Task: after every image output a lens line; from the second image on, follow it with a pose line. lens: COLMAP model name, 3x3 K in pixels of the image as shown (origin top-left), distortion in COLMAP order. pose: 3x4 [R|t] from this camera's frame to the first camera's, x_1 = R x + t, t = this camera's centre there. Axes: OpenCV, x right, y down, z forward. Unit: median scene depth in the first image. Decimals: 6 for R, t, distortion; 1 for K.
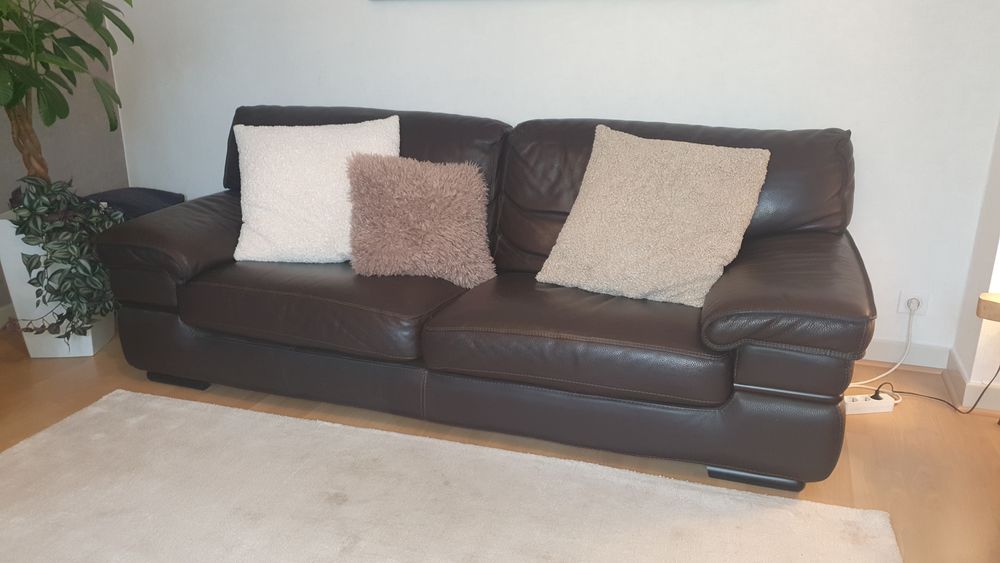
lens RADIAL K [[778.4, 0, 500.0], [0, 778.4, 281.5], [0, 0, 1]] dist [-0.003175, 0.001360]
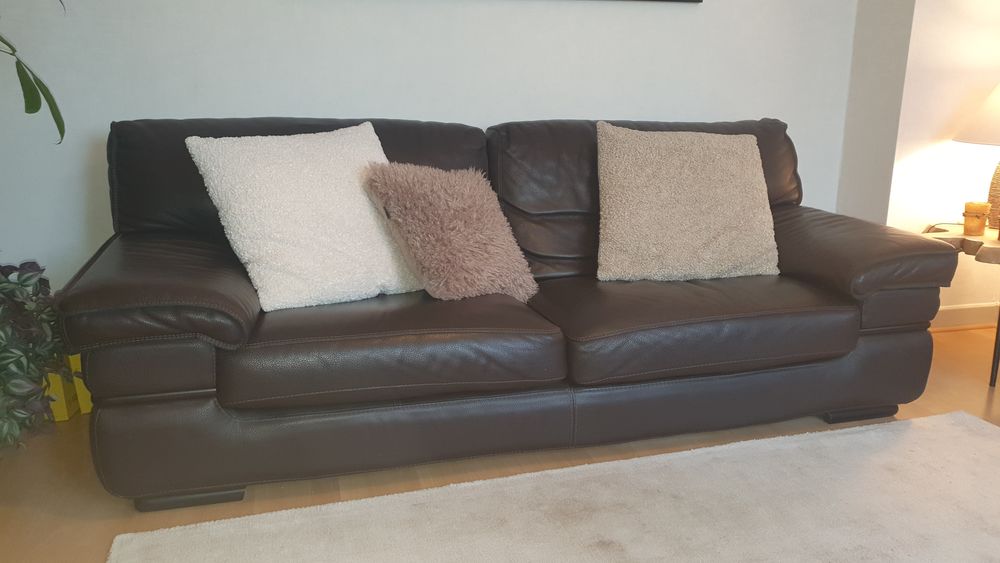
lens RADIAL K [[725.4, 0, 500.0], [0, 725.4, 281.5], [0, 0, 1]] dist [-0.004520, 0.000058]
pose [[0.832027, -0.140352, 0.536686, -0.512927], [0.165228, 0.986254, 0.001767, -0.019545], [-0.529557, 0.087206, 0.843780, 0.293556]]
